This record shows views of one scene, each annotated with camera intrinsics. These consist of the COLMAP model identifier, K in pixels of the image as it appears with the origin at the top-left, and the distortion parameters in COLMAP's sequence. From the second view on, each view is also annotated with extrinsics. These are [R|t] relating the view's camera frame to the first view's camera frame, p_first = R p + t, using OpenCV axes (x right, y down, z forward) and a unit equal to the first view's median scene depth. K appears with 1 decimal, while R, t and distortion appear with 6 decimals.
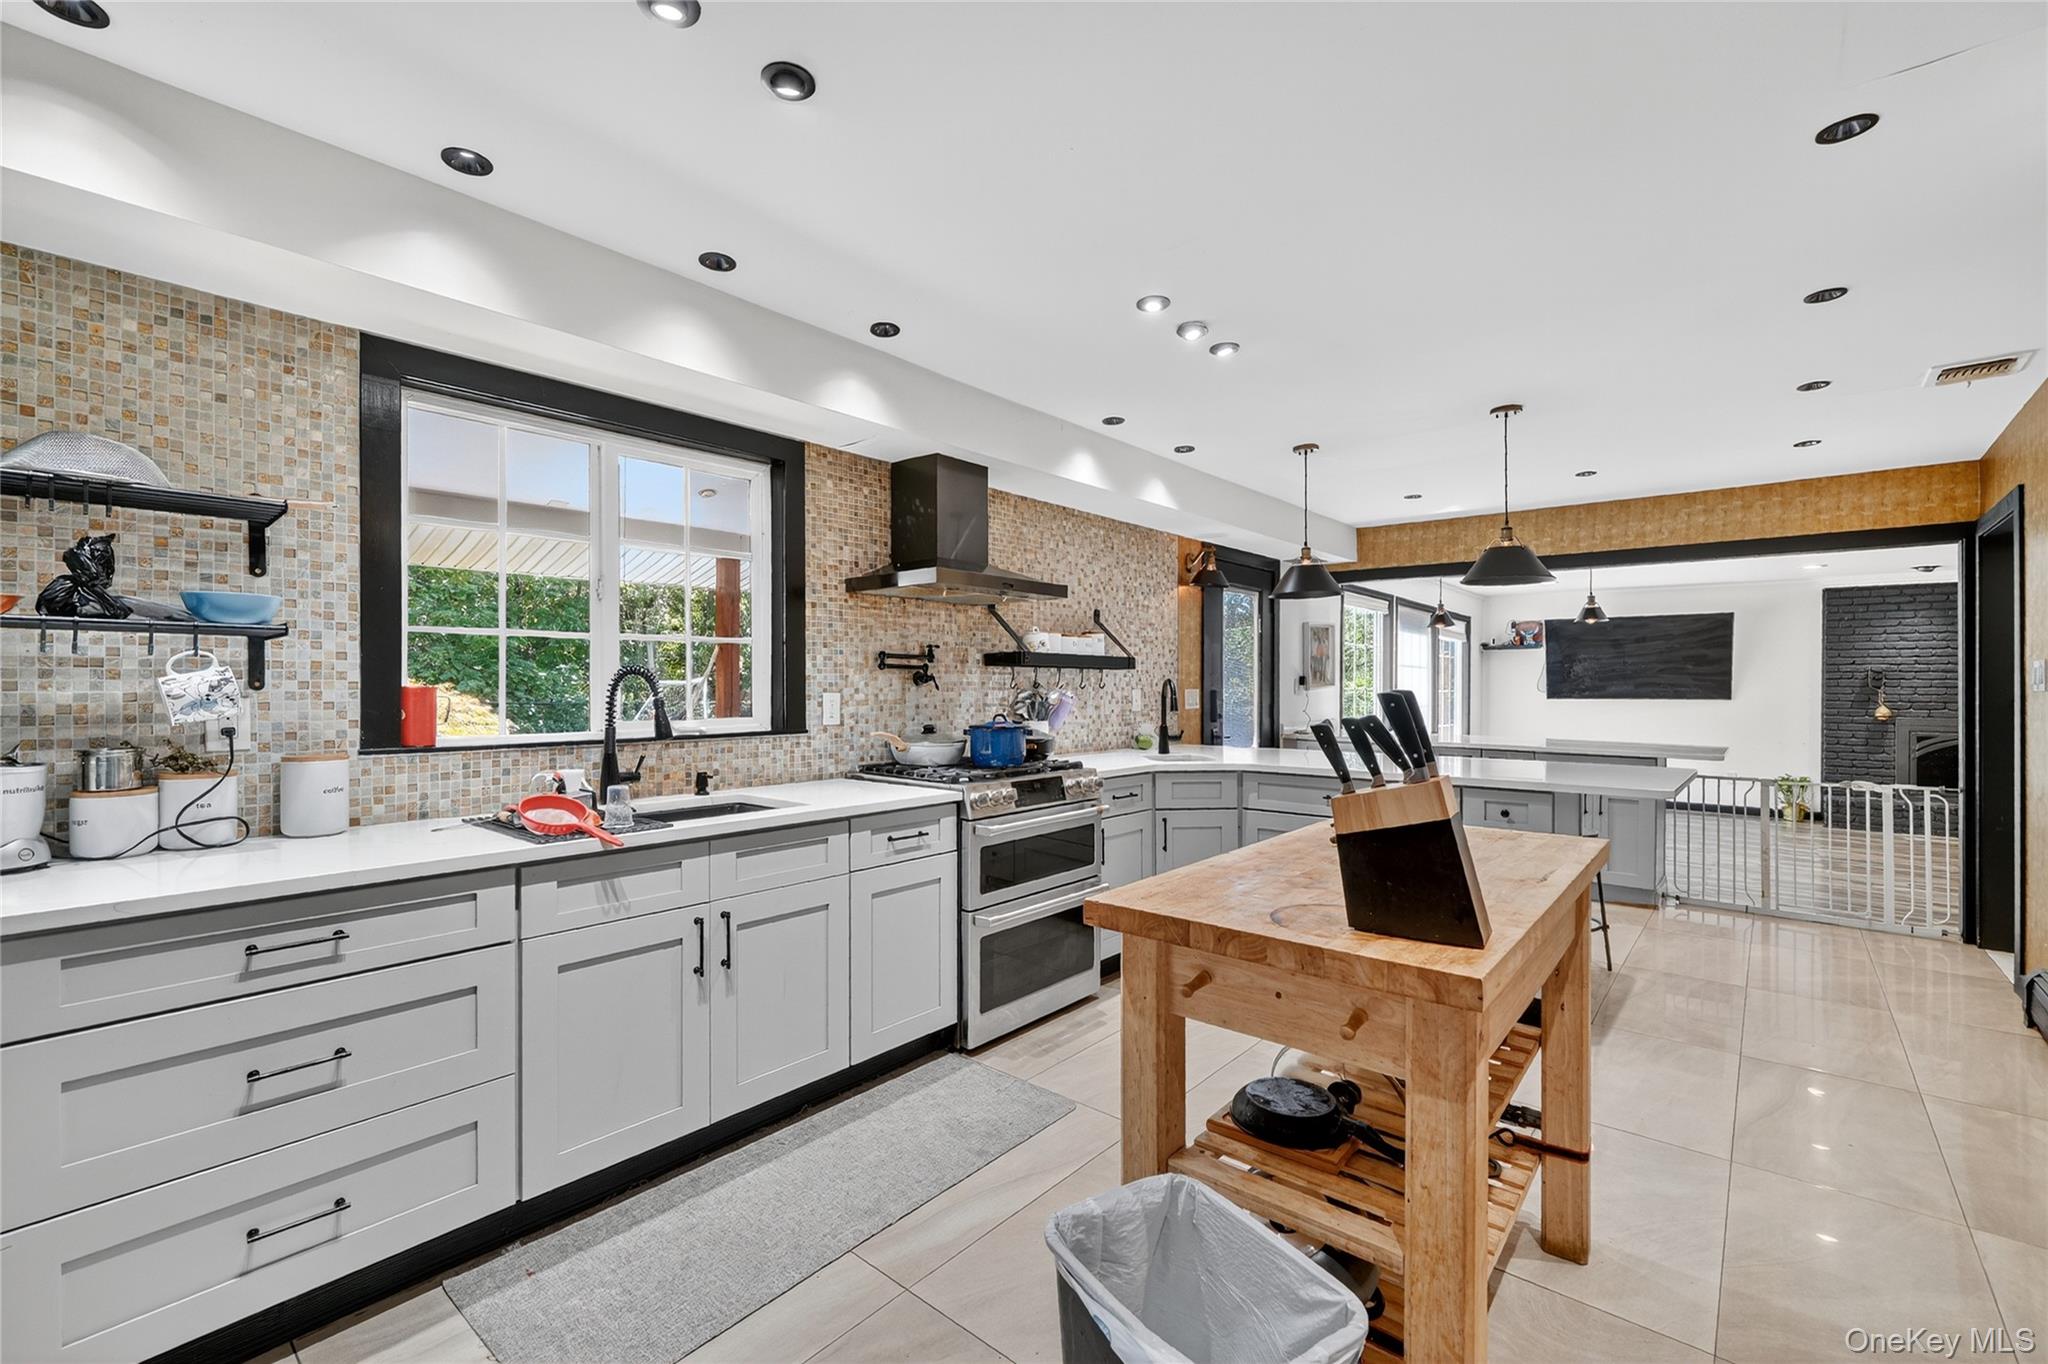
lens RADIAL K [[908.9, 0, 1024.0], [0, 908.9, 682.0], [0, 0, 1]] dist [0.046501, 0.000027]
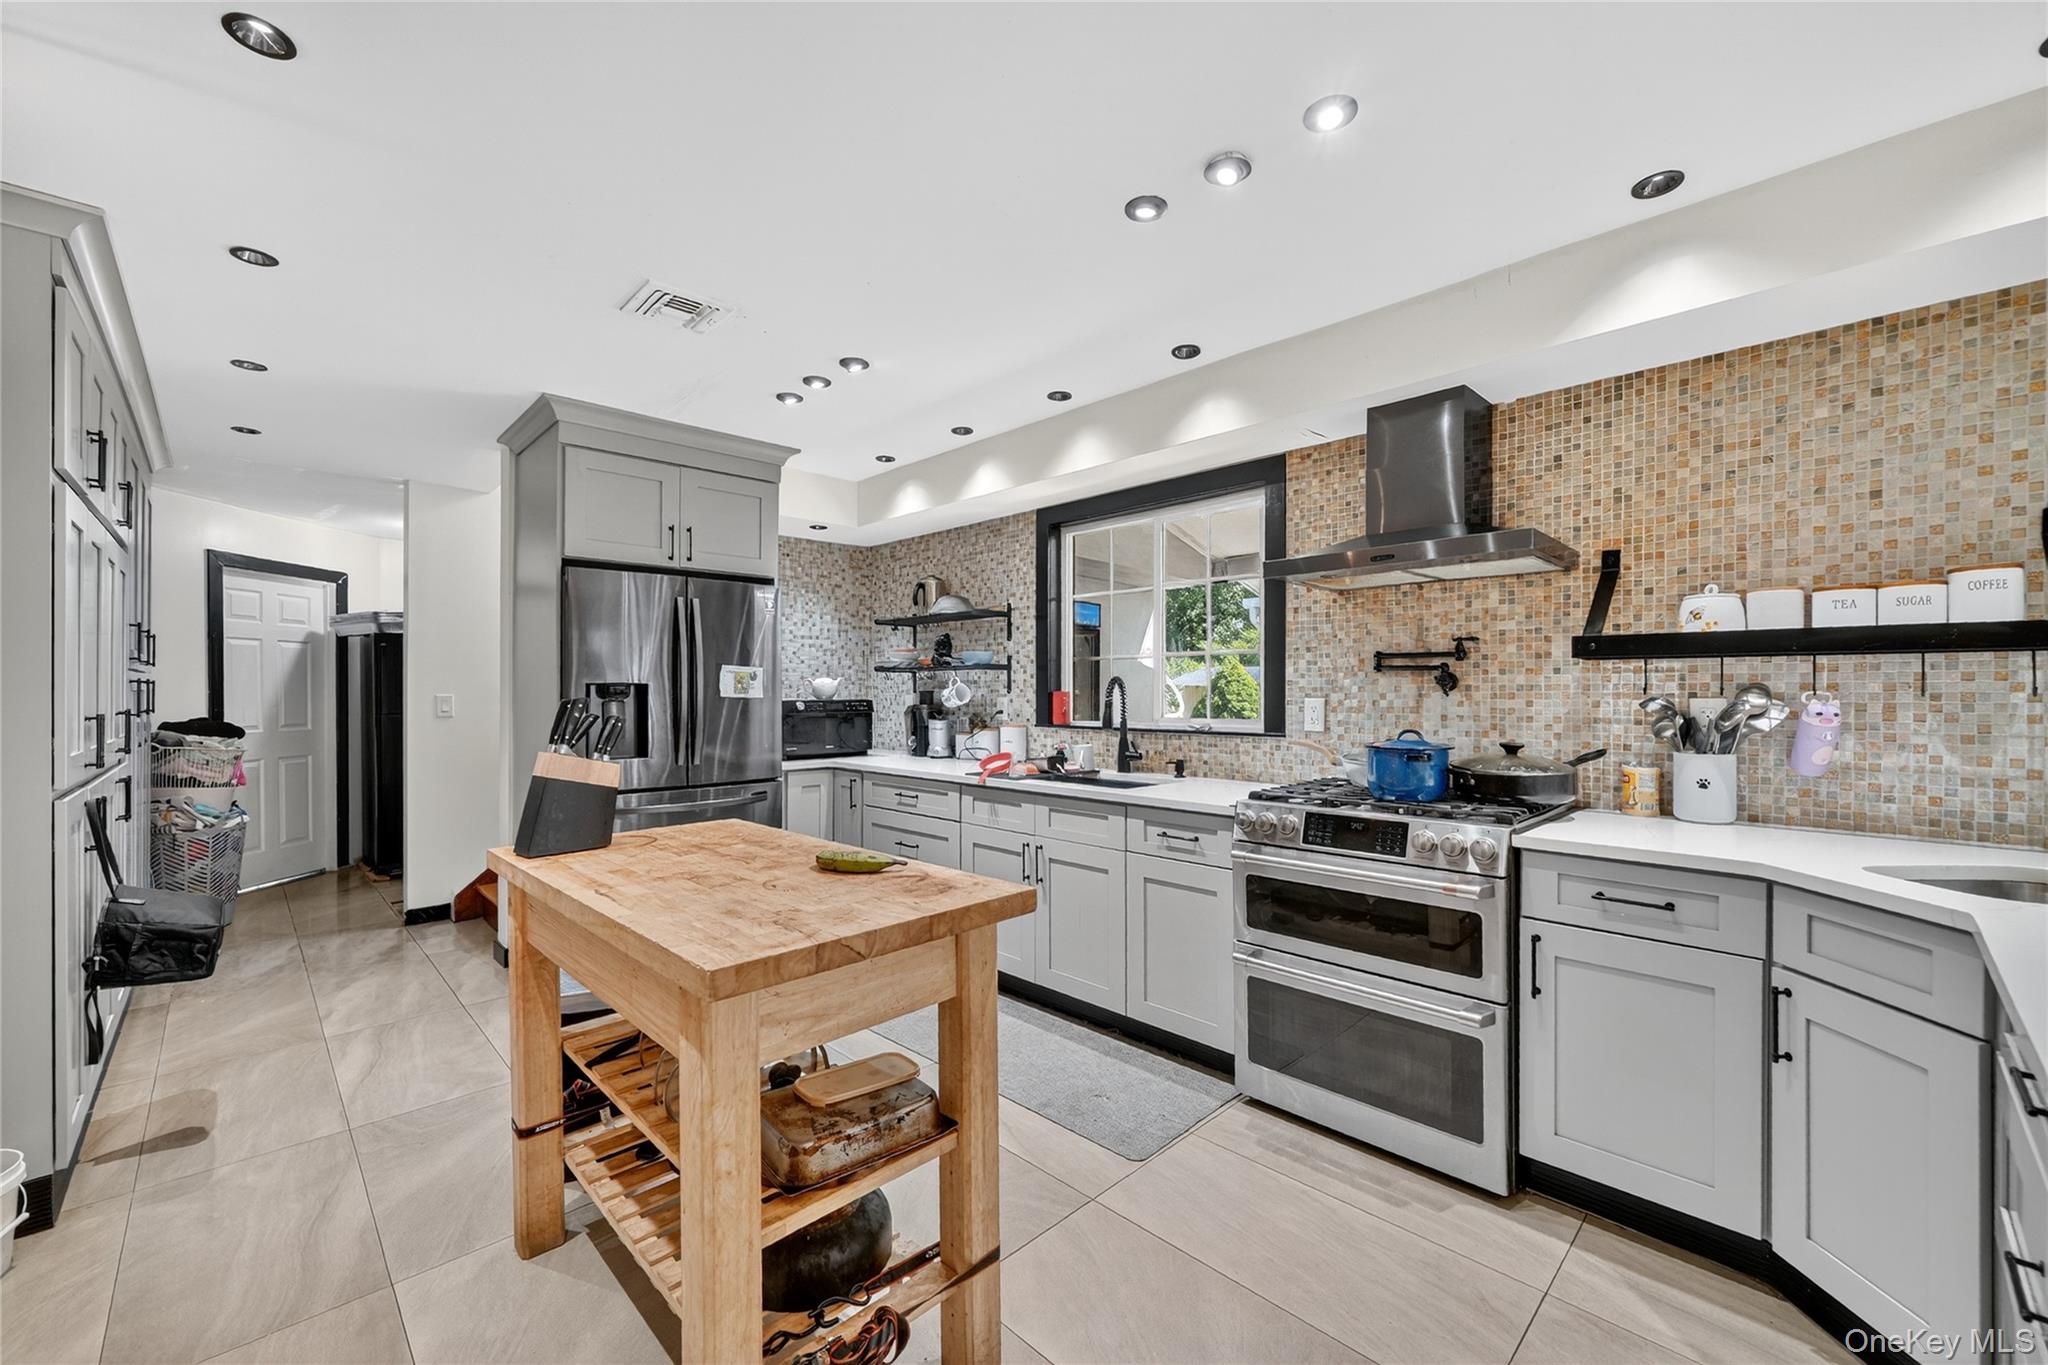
lens RADIAL K [[814.7, 0, 1027.3], [0, 814.7, 698.9], [0, 0, 1]] dist [-0.012858, 0.000007]
pose [[-0.102123, 0.005213, -0.994758, 0.690727], [0.000750, 0.999986, 0.005163, 0.008142], [0.994772, -0.000218, -0.102125, 0.797395]]
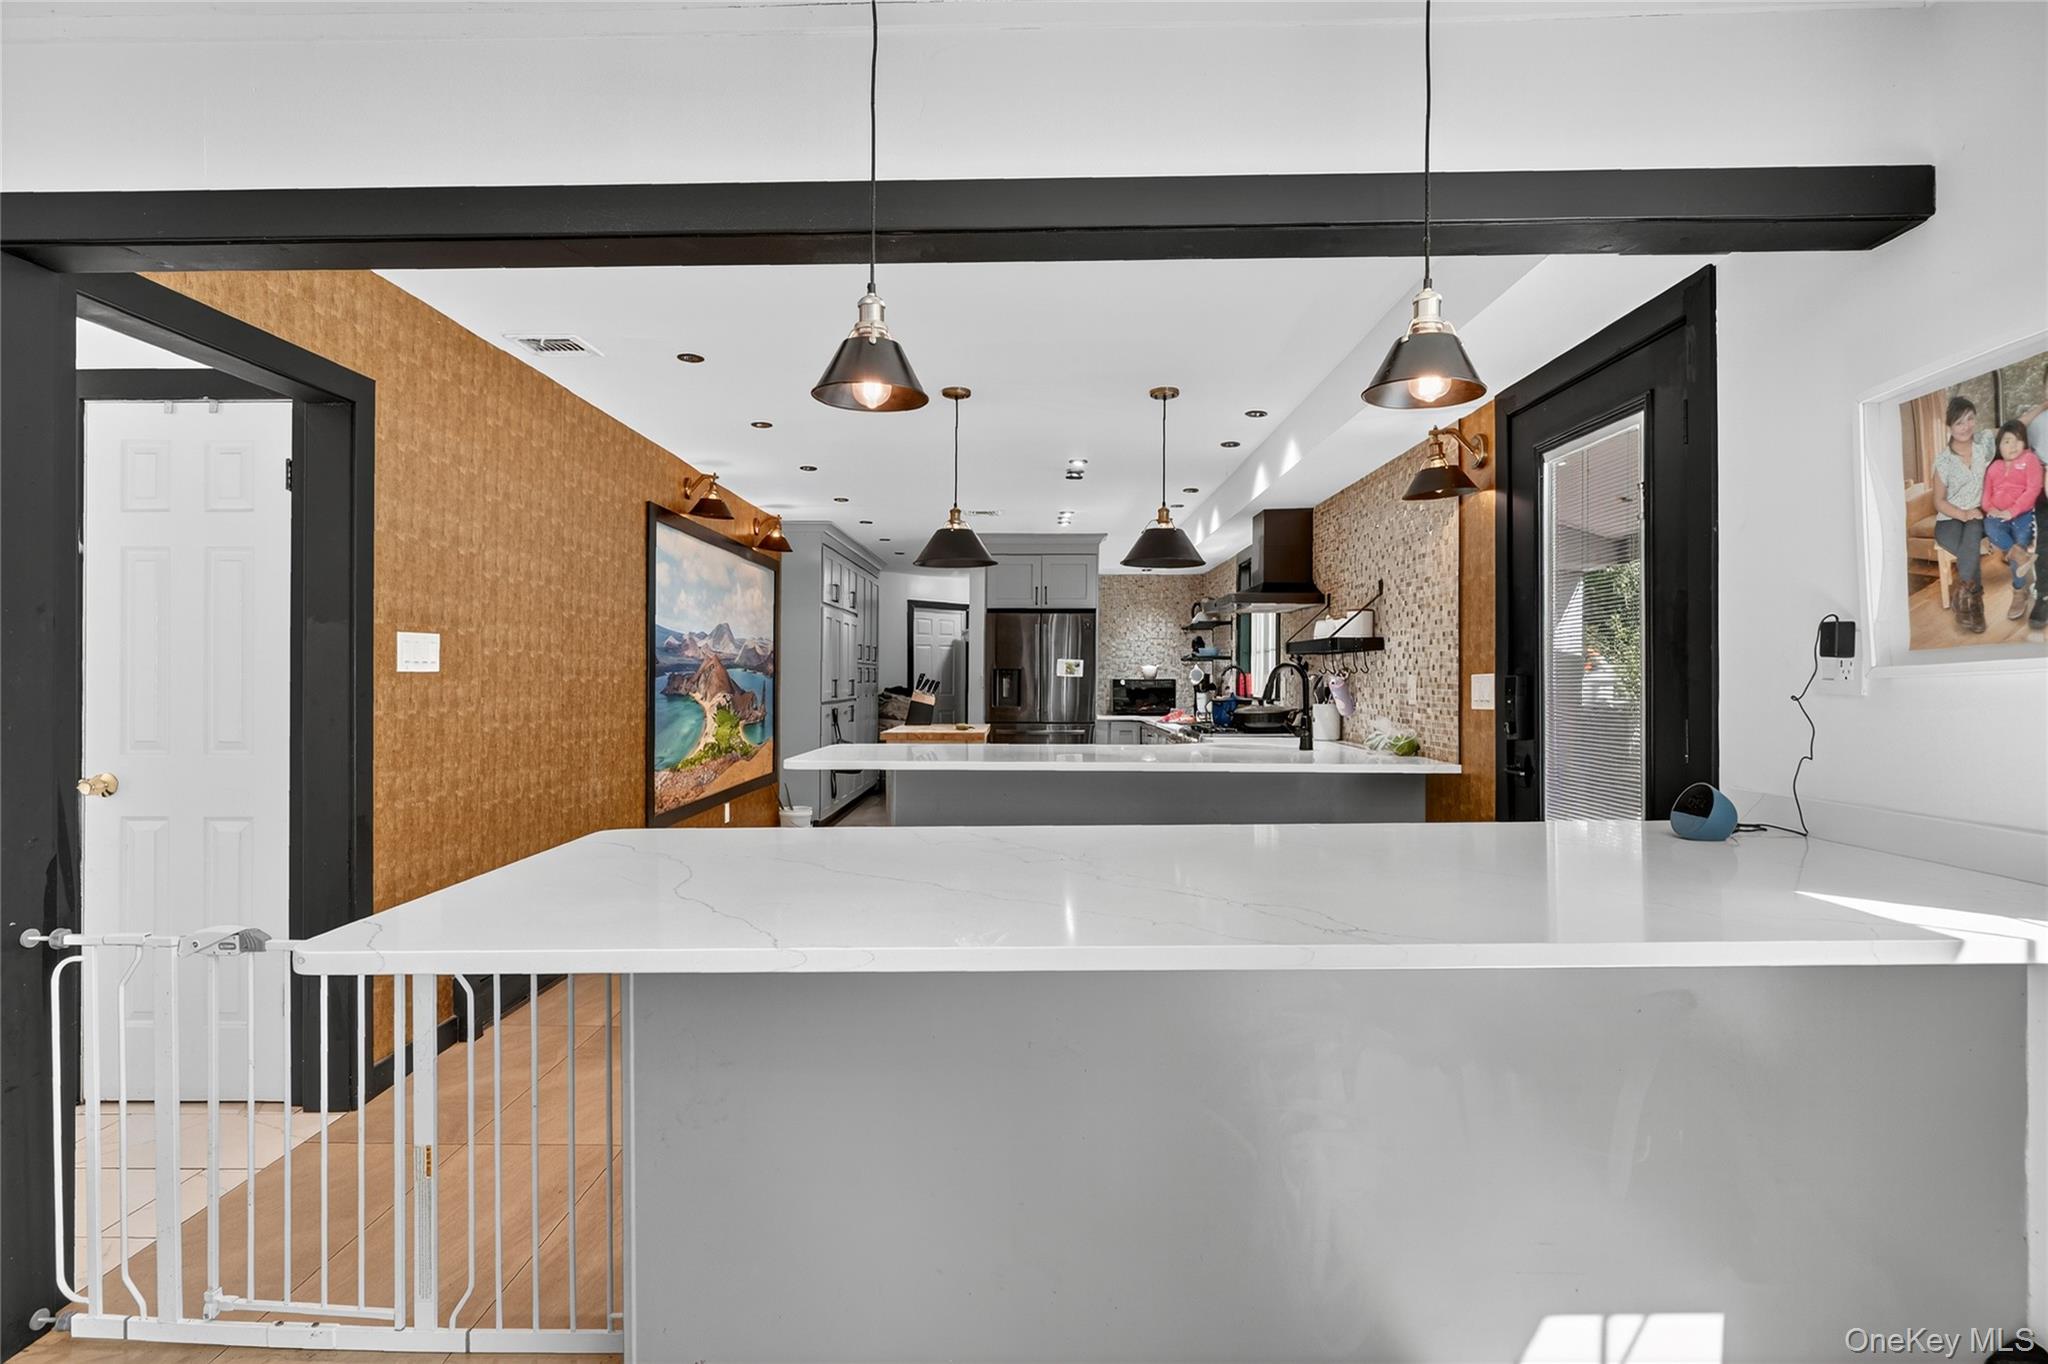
lens RADIAL K [[1029.1, 0, 999.9], [0, 1029.1, 671.4], [0, 0, 1]] dist [0.002009, 0.000299]
pose [[-0.790675, -0.012632, -0.612106, 1.291039], [-0.008915, 0.999919, -0.009121, 0.023213], [0.612171, -0.001755, -0.790723, 2.117046]]
